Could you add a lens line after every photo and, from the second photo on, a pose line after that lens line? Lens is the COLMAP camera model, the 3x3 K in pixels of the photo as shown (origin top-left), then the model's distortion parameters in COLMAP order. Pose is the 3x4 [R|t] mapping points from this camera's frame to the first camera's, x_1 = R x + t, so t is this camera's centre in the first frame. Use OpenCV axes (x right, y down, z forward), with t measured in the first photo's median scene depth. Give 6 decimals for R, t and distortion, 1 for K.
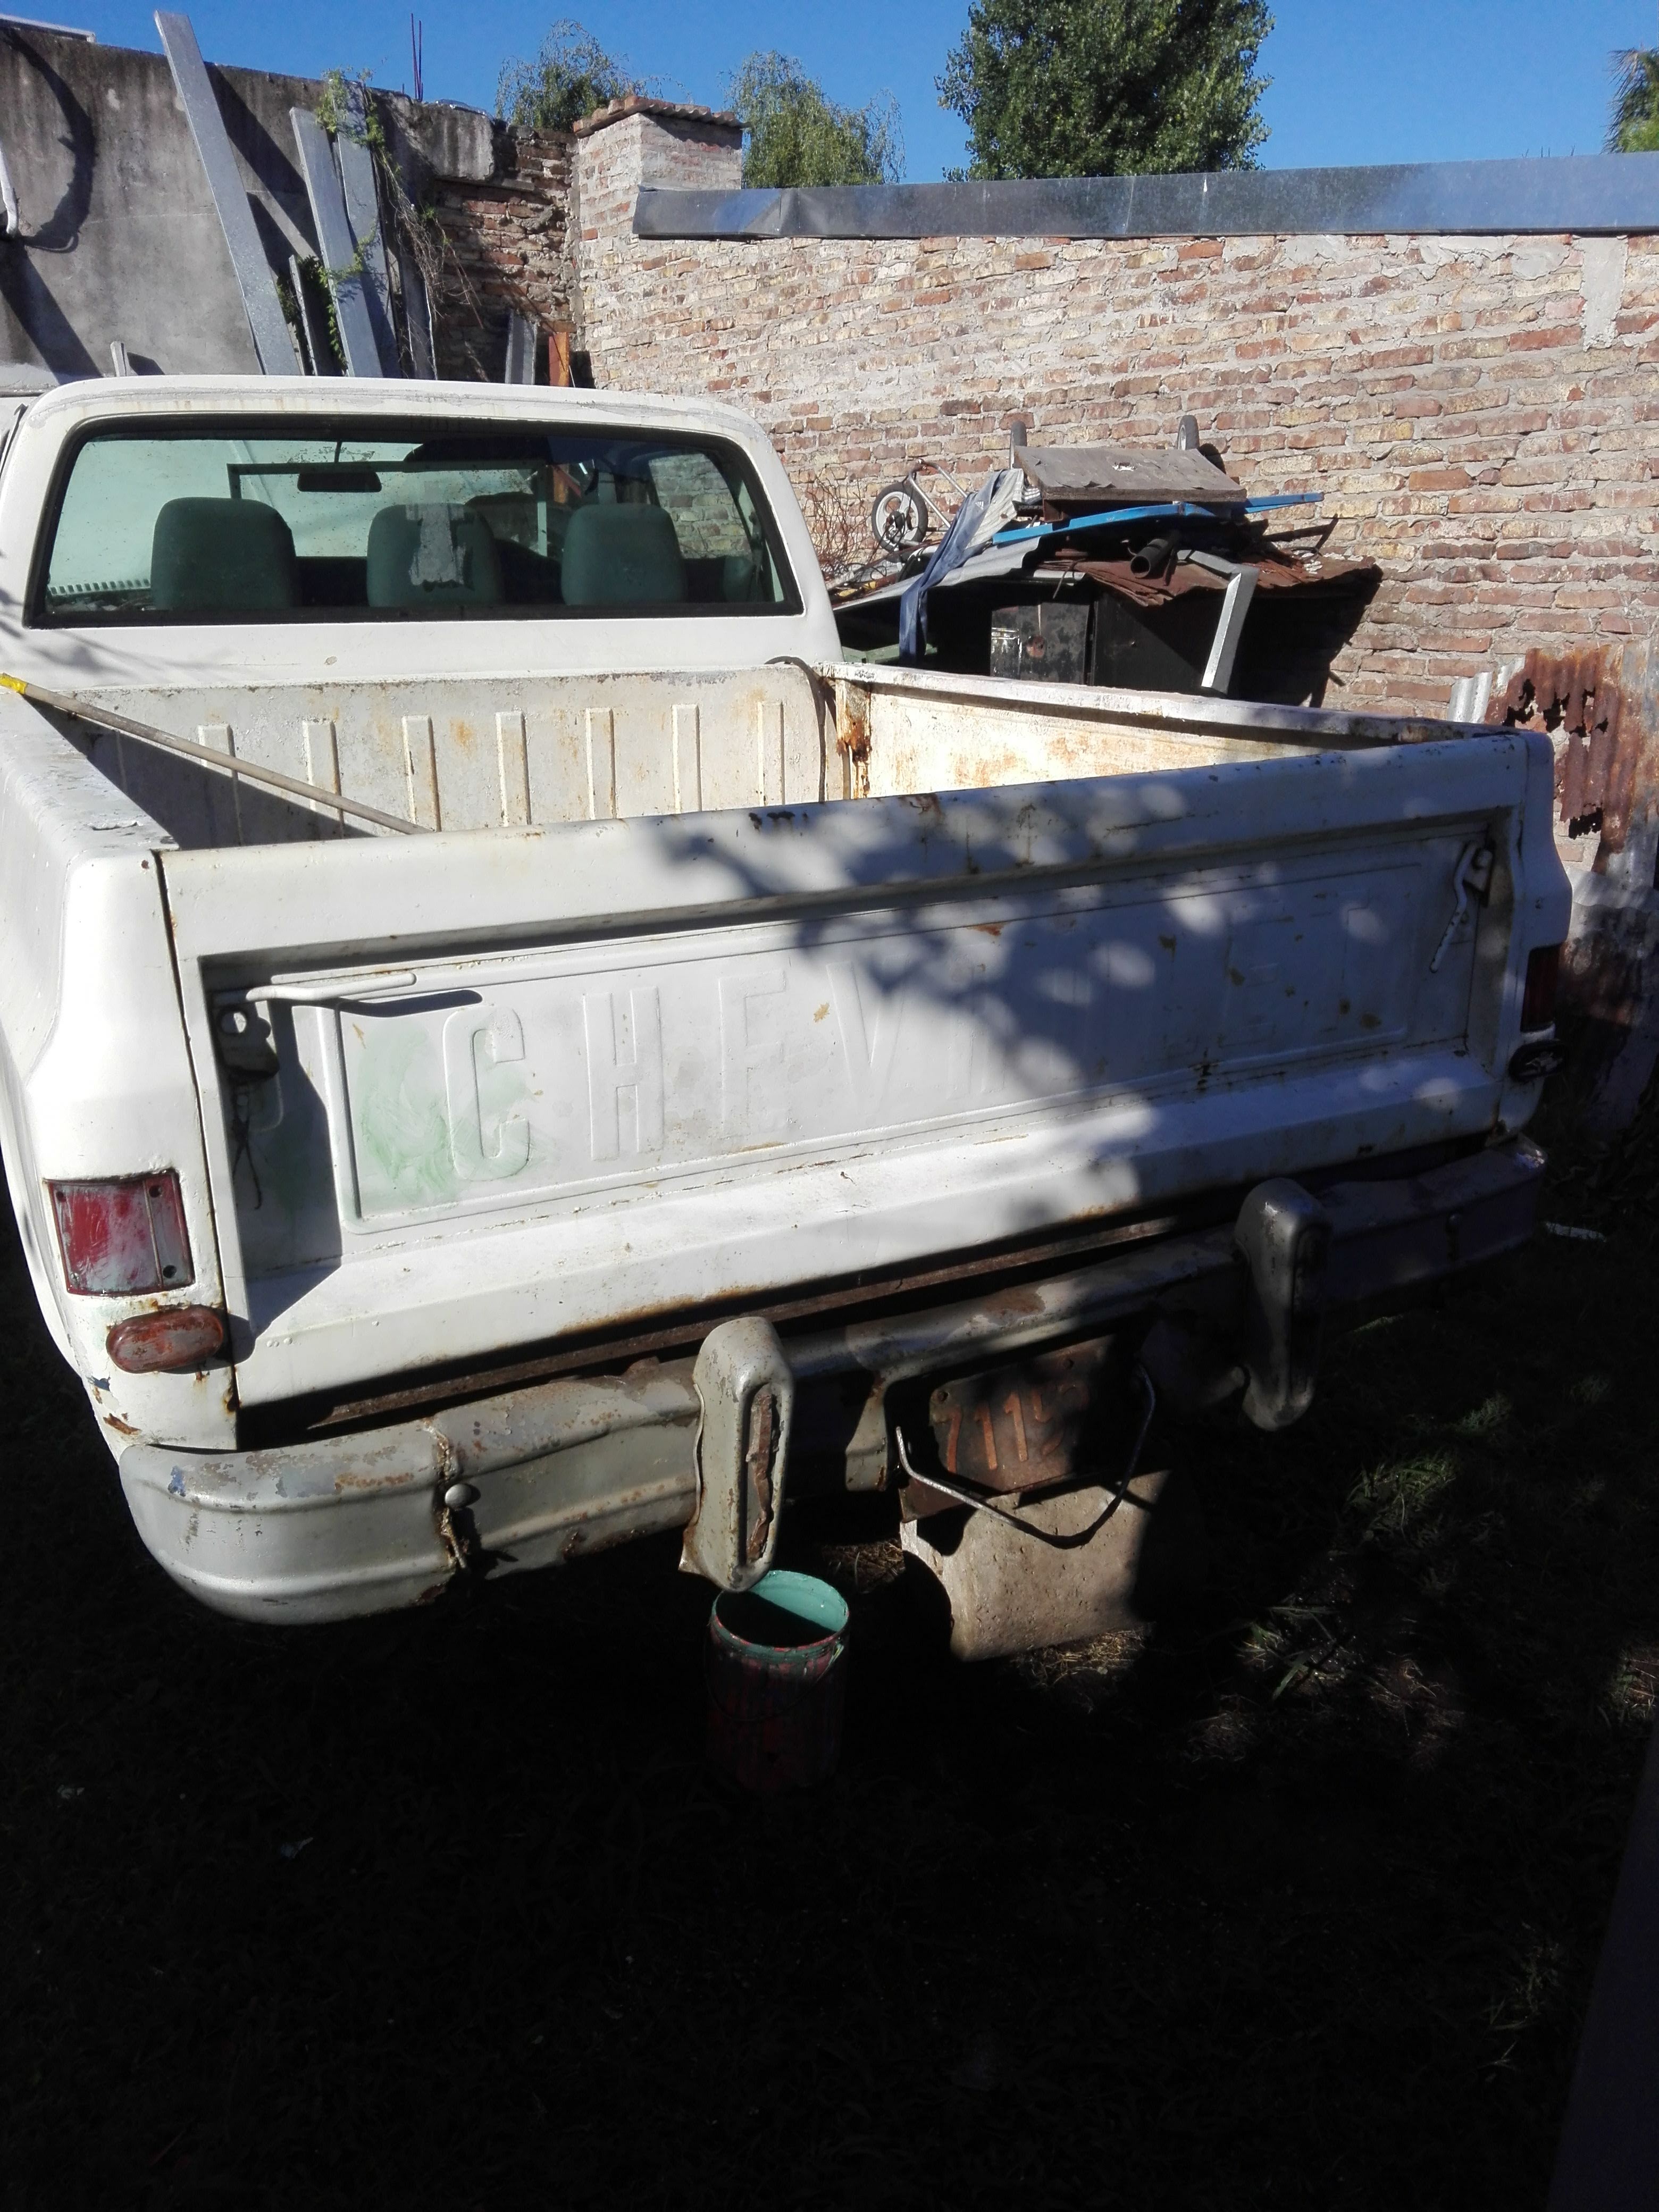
lens RADIAL K [[1762.8, 0, 830.2], [0, 1762.8, 1051.7], [0, 0, 1]] dist [0.098465, -0.211633]
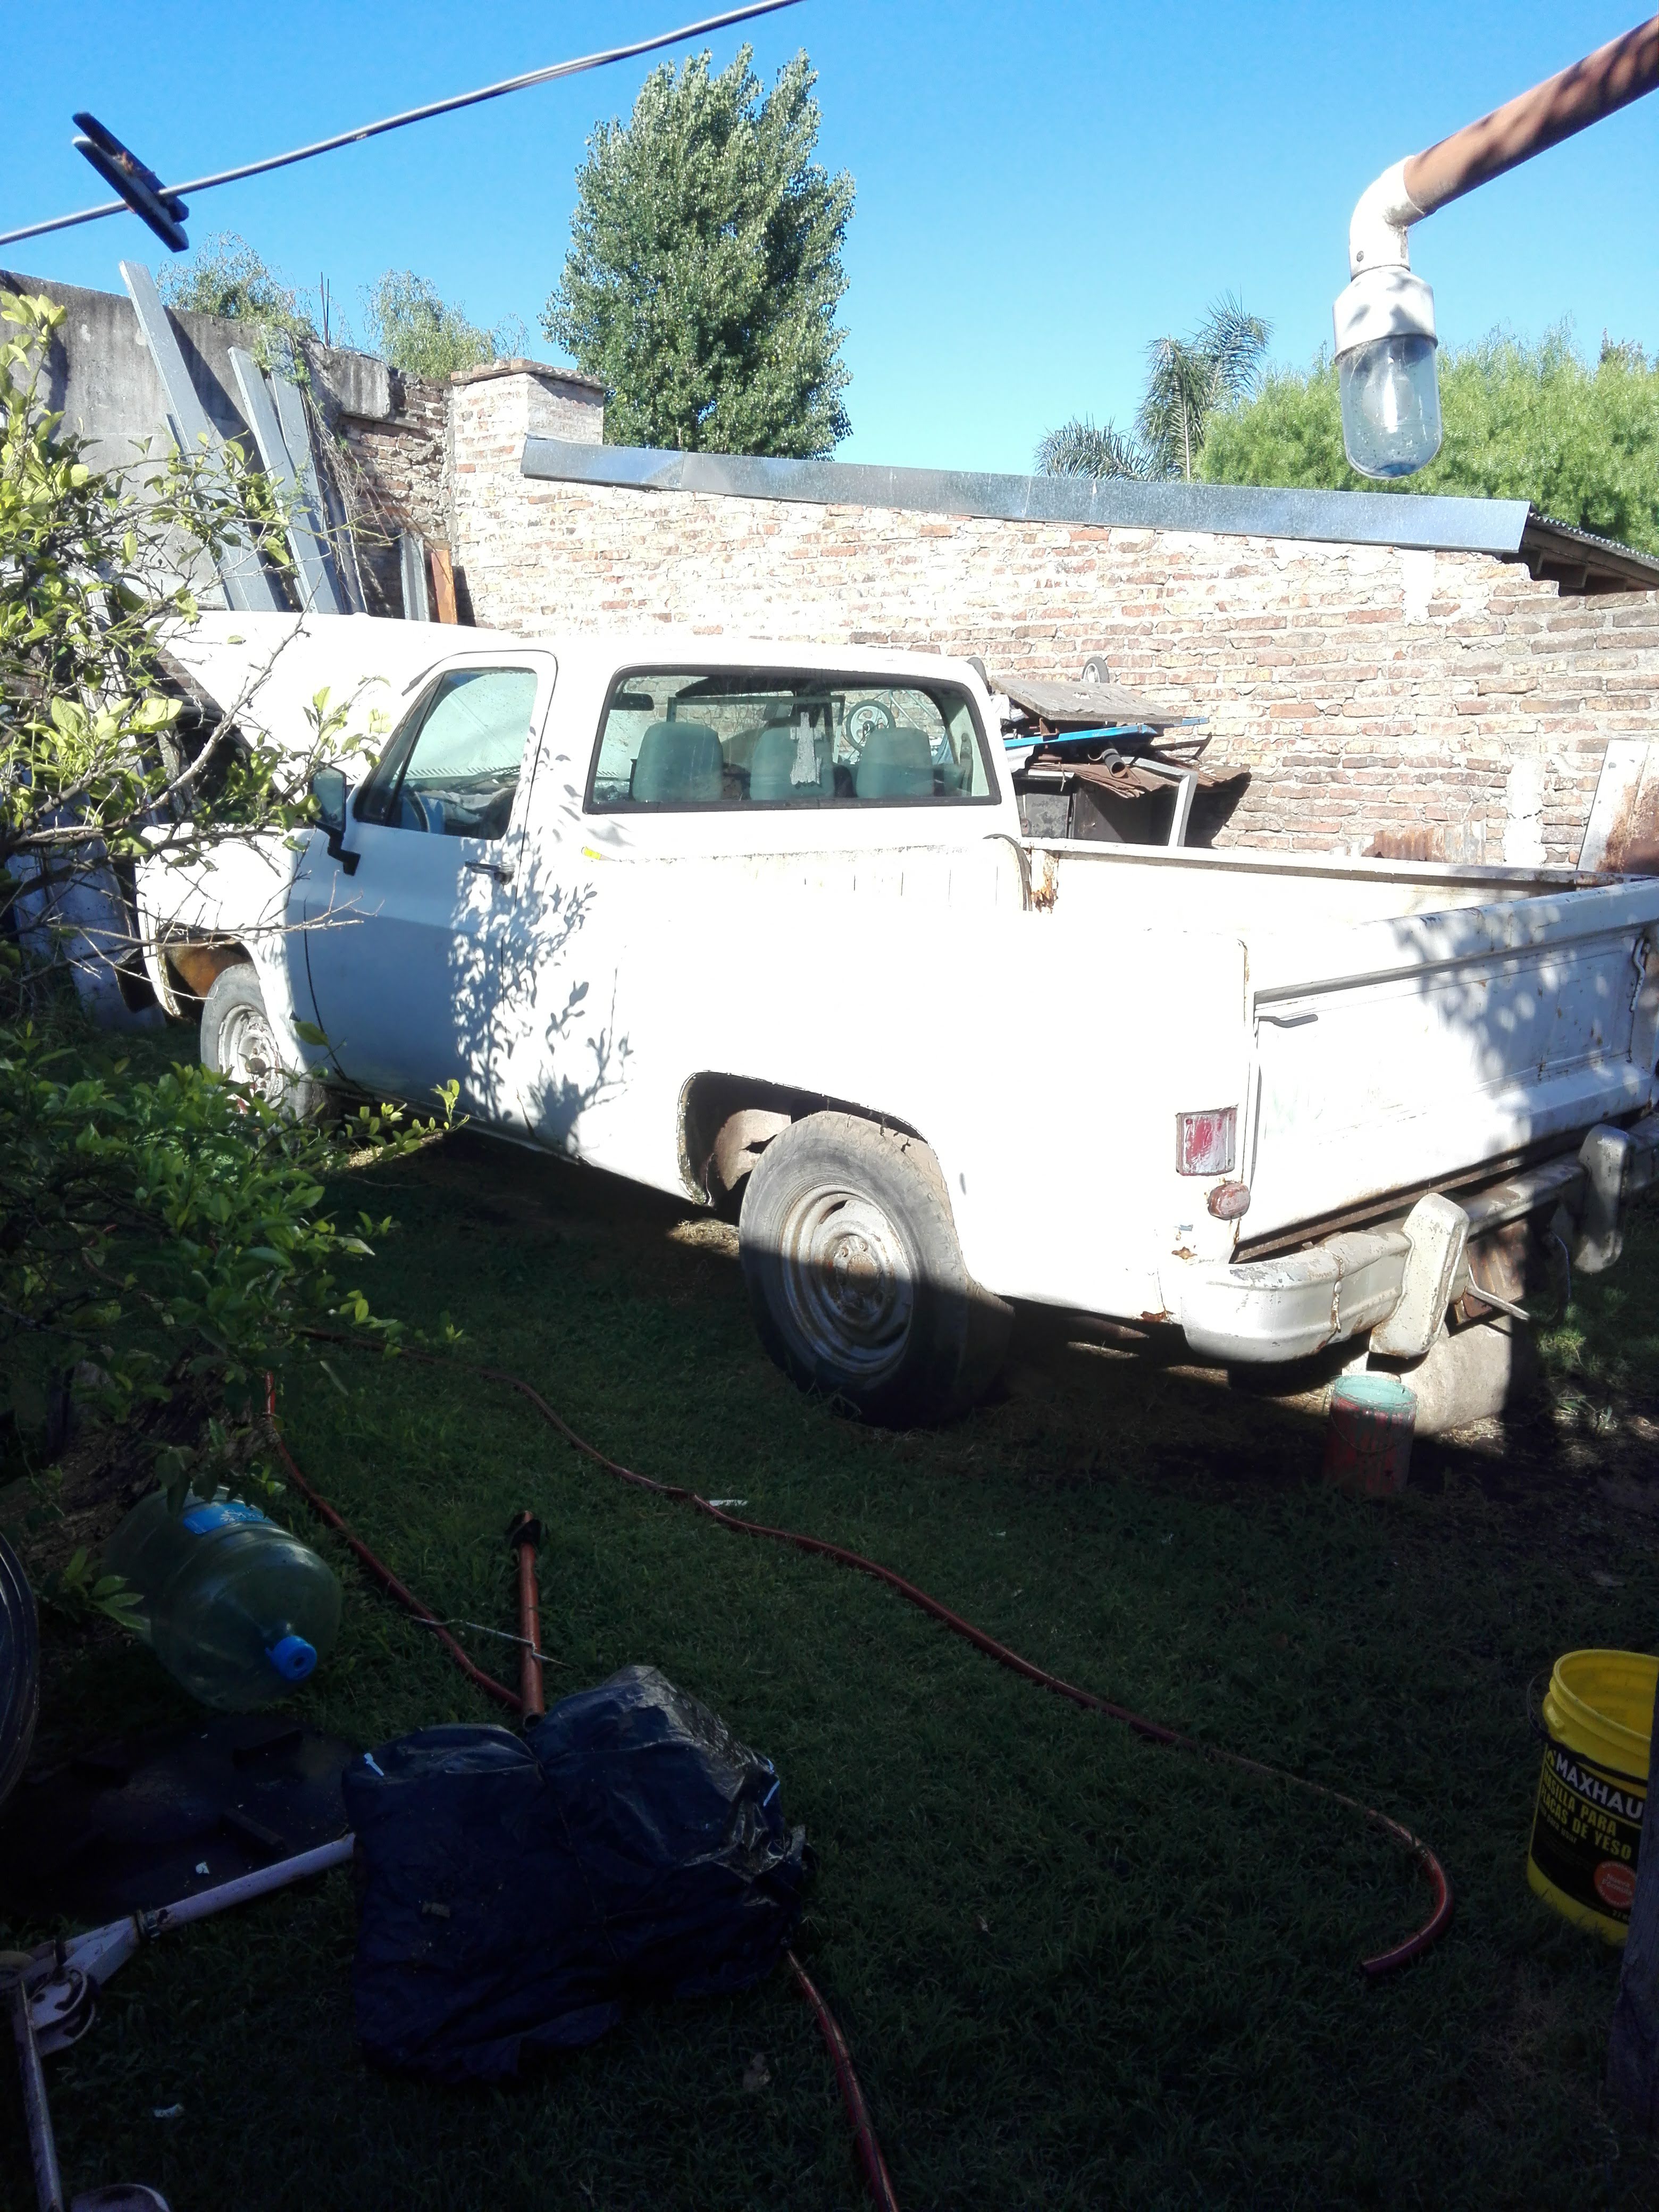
lens RADIAL K [[1762.8, 0, 830.2], [0, 1762.8, 1051.7], [0, 0, 1]] dist [0.098465, -0.211633]
pose [[0.962700, -0.028226, 0.269096, -0.349483], [0.053583, 0.994735, -0.087354, 0.040776], [-0.265214, 0.098514, 0.959144, -0.186114]]
